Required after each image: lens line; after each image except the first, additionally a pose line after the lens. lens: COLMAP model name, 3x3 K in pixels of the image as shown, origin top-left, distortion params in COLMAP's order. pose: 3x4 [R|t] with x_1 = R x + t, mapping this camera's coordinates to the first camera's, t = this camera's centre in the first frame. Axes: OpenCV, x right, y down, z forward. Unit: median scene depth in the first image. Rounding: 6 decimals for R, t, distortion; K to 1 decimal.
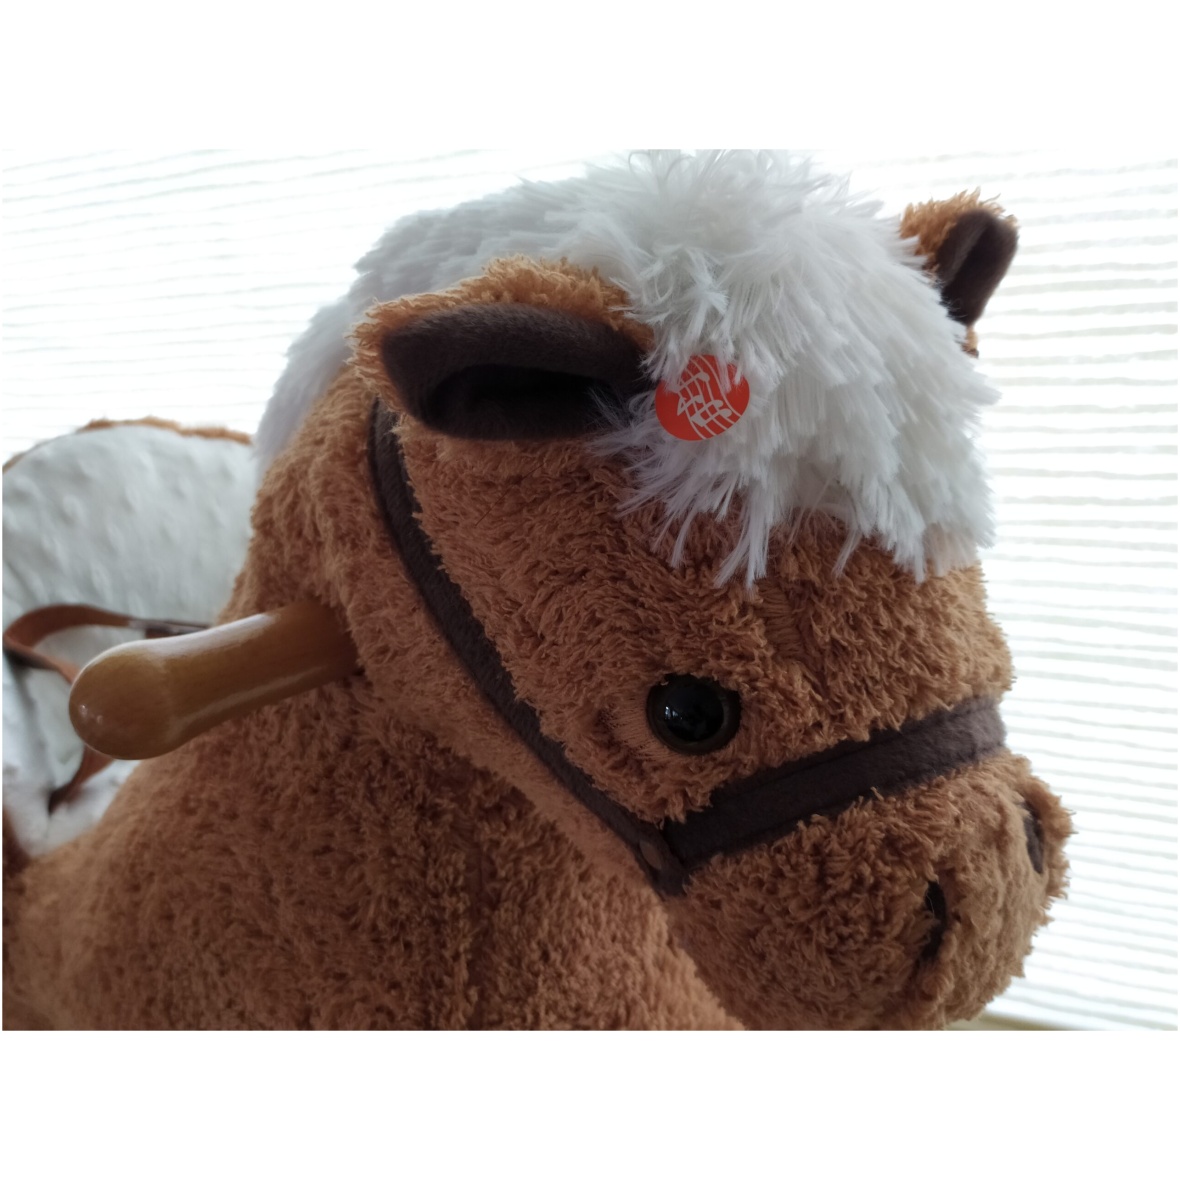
lens RADIAL K [[1174.5, 0, 588.7], [0, 1174.5, 584.9], [0, 0, 1]] dist [0.007806, 0.000000]
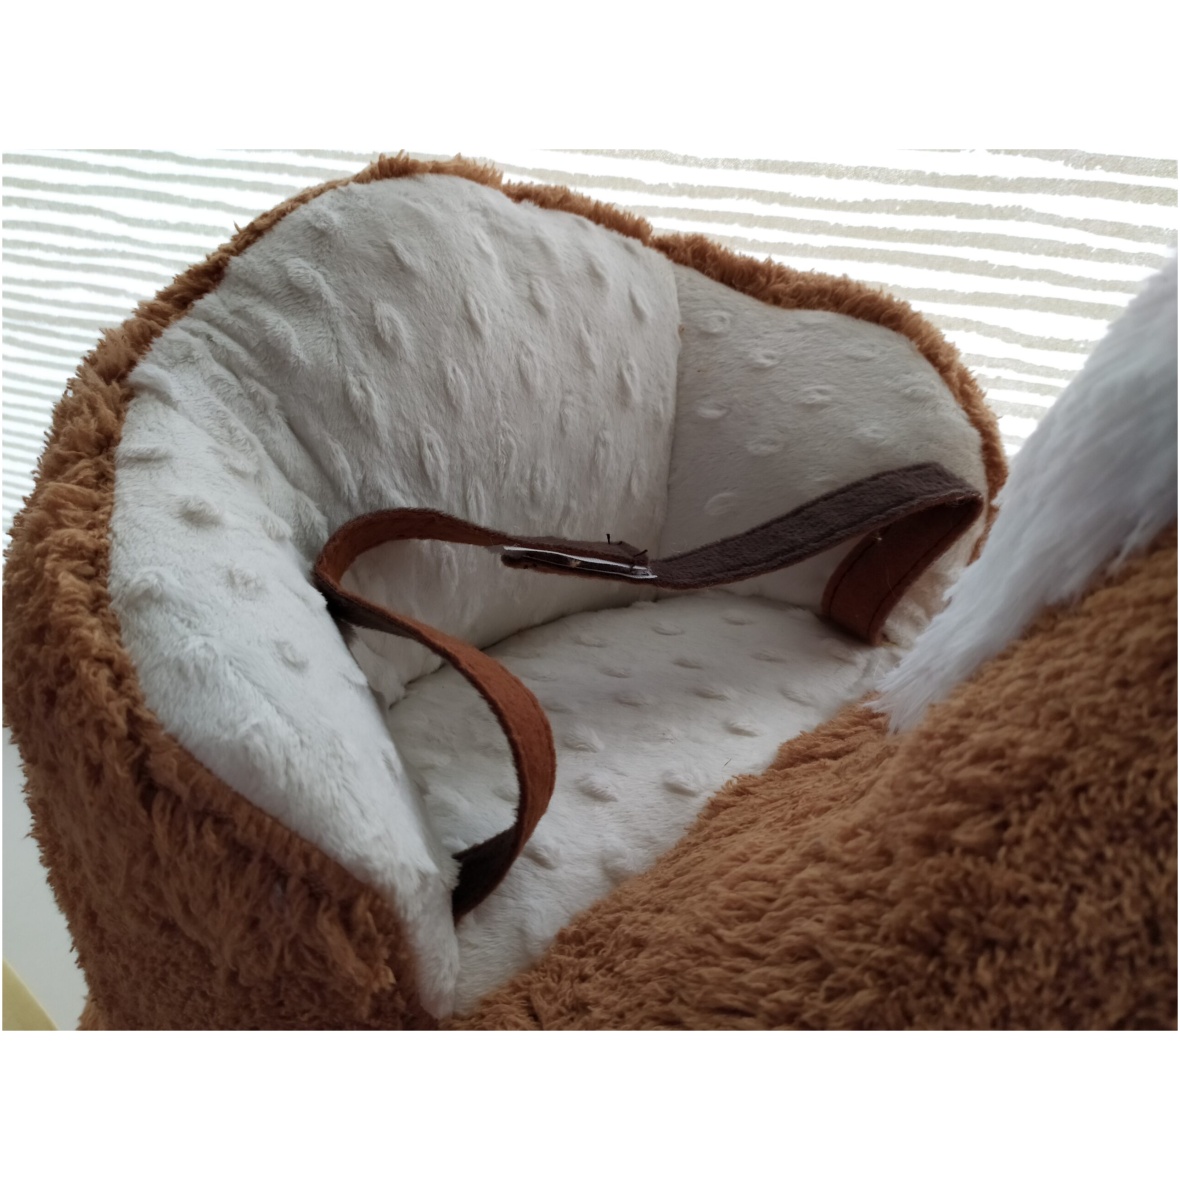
lens RADIAL K [[1174.5, 0, 589.0], [0, 1174.5, 588.6], [0, 0, 1]] dist [0.007806, 0.000000]
pose [[0.993112, 0.079372, 0.086191, -0.635248], [-0.095738, 0.973778, 0.206375, -0.112686], [-0.067551, -0.213205, 0.974669, 0.687992]]
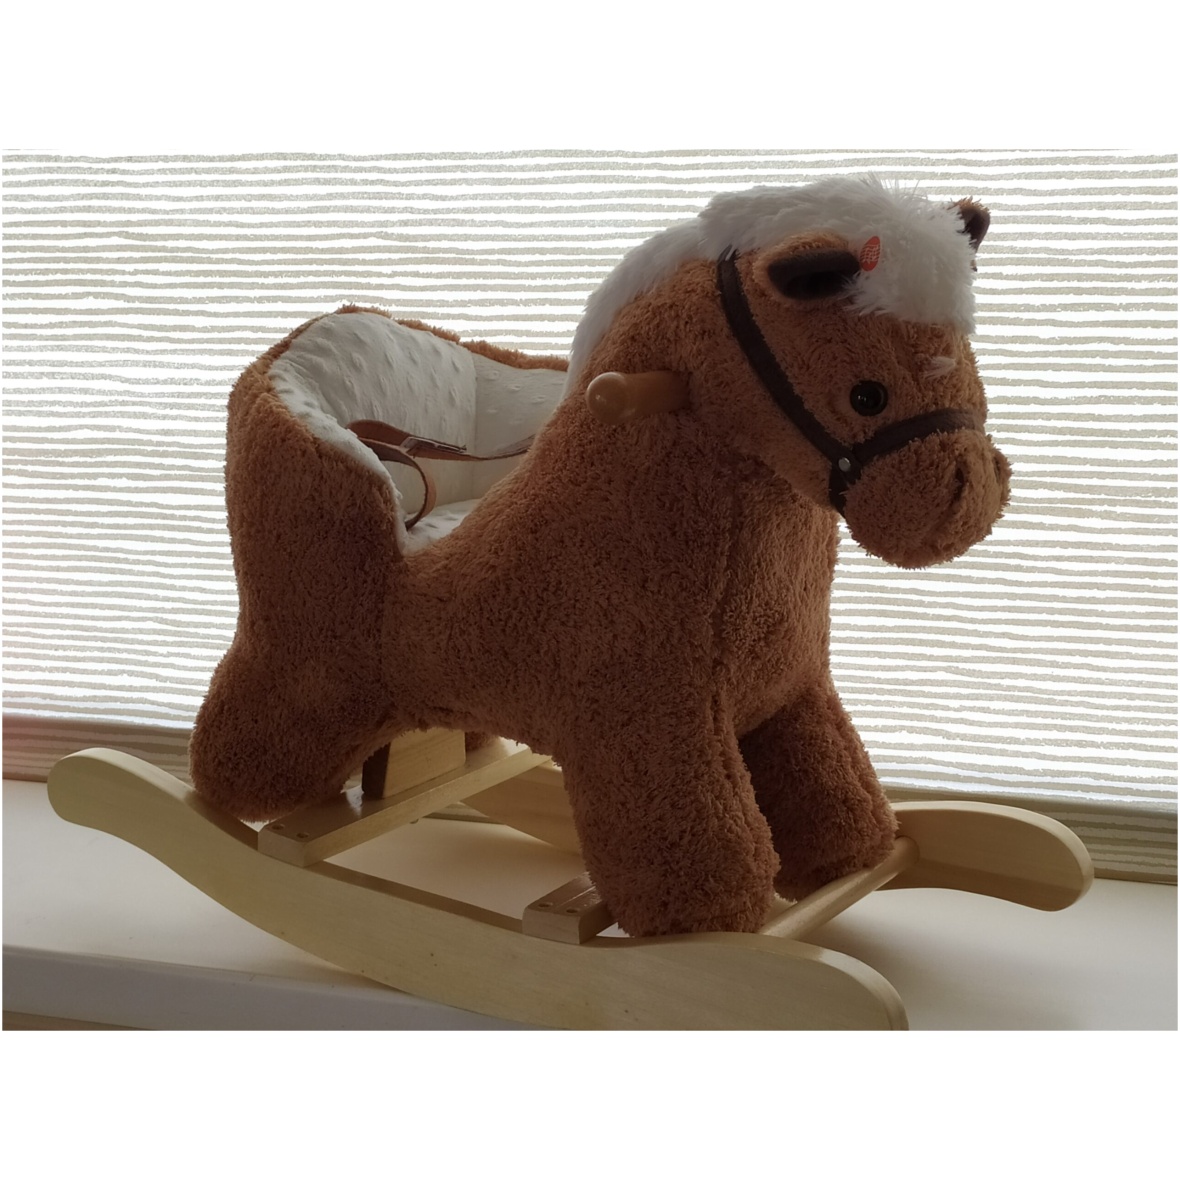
lens RADIAL K [[2109.0, 0, 592.0], [0, 2109.0, 577.7], [0, 0, 1]] dist [0.049958, 0.000000]
pose [[0.984864, 0.051218, 0.165587, -0.947046], [-0.033135, 0.993359, -0.110179, 0.779161], [-0.170130, 0.103024, 0.980021, -2.549403]]
